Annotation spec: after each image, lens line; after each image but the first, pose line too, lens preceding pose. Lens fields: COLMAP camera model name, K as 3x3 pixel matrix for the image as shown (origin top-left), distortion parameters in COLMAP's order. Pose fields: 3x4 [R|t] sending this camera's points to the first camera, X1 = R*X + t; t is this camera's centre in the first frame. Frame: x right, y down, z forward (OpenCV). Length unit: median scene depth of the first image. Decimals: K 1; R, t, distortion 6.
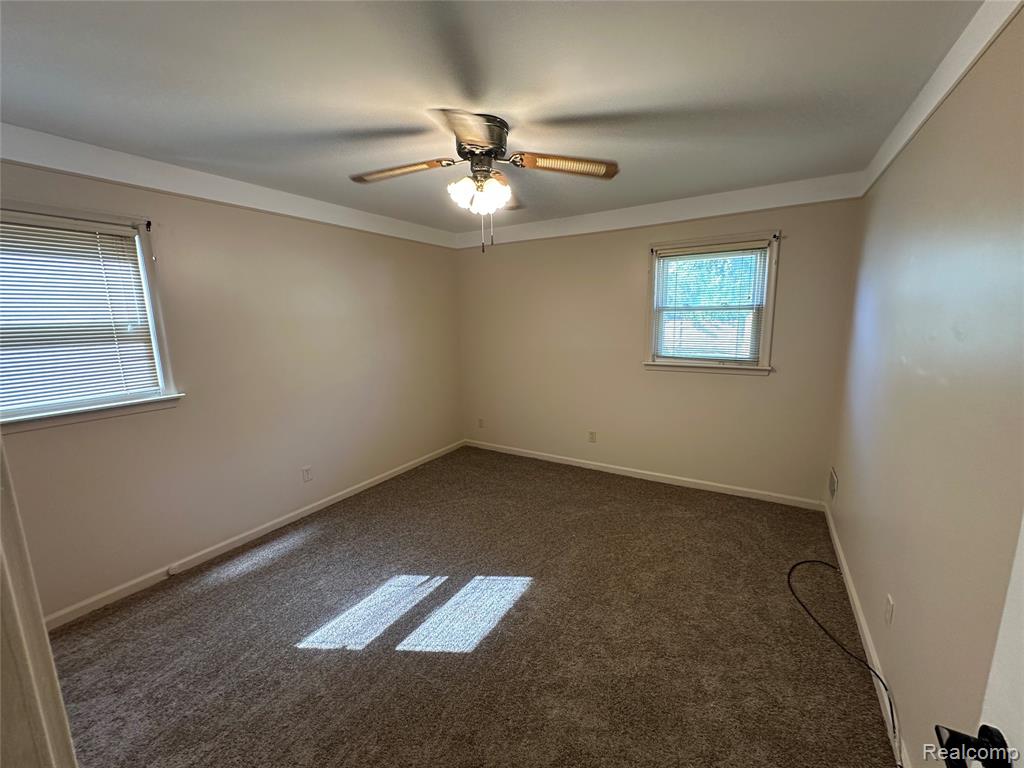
lens RADIAL K [[409.0, 0, 515.8], [0, 409.0, 383.7], [0, 0, 1]] dist [-0.005464, 0.000927]
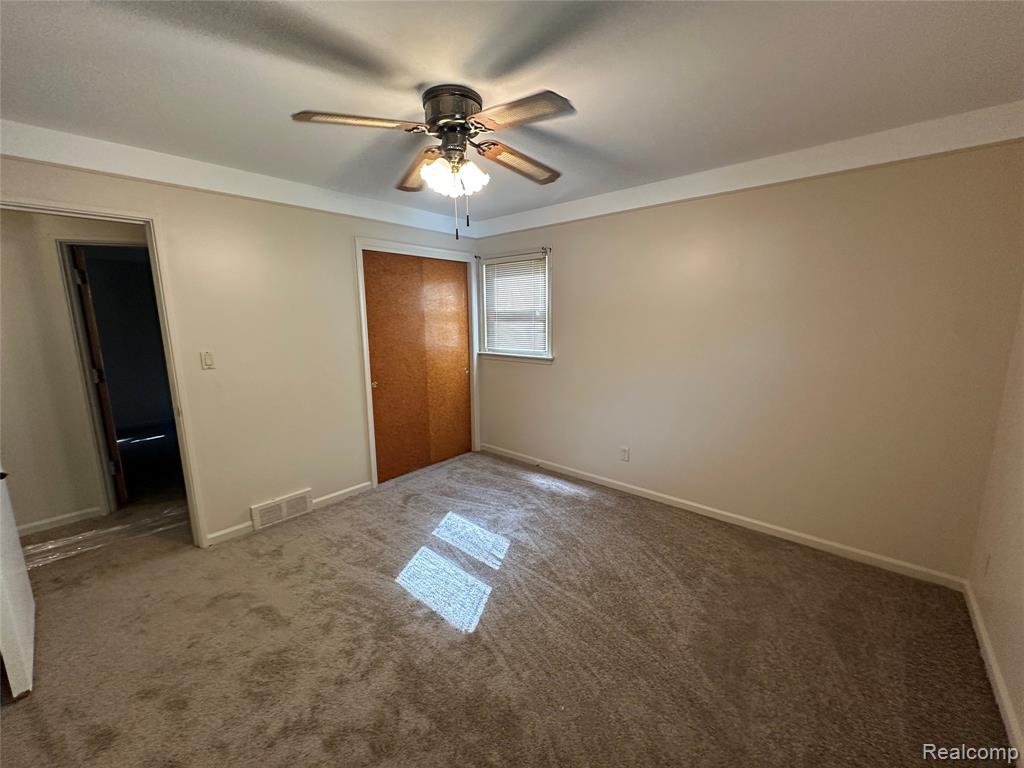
lens RADIAL K [[409.0, 0, 510.0], [0, 409.0, 383.1], [0, 0, 1]] dist [-0.005464, 0.000927]
pose [[-0.182096, 0.190485, -0.964653, 0.740981], [-0.144695, 0.965185, 0.217904, -0.201800], [0.972576, 0.179260, -0.148194, 1.142212]]
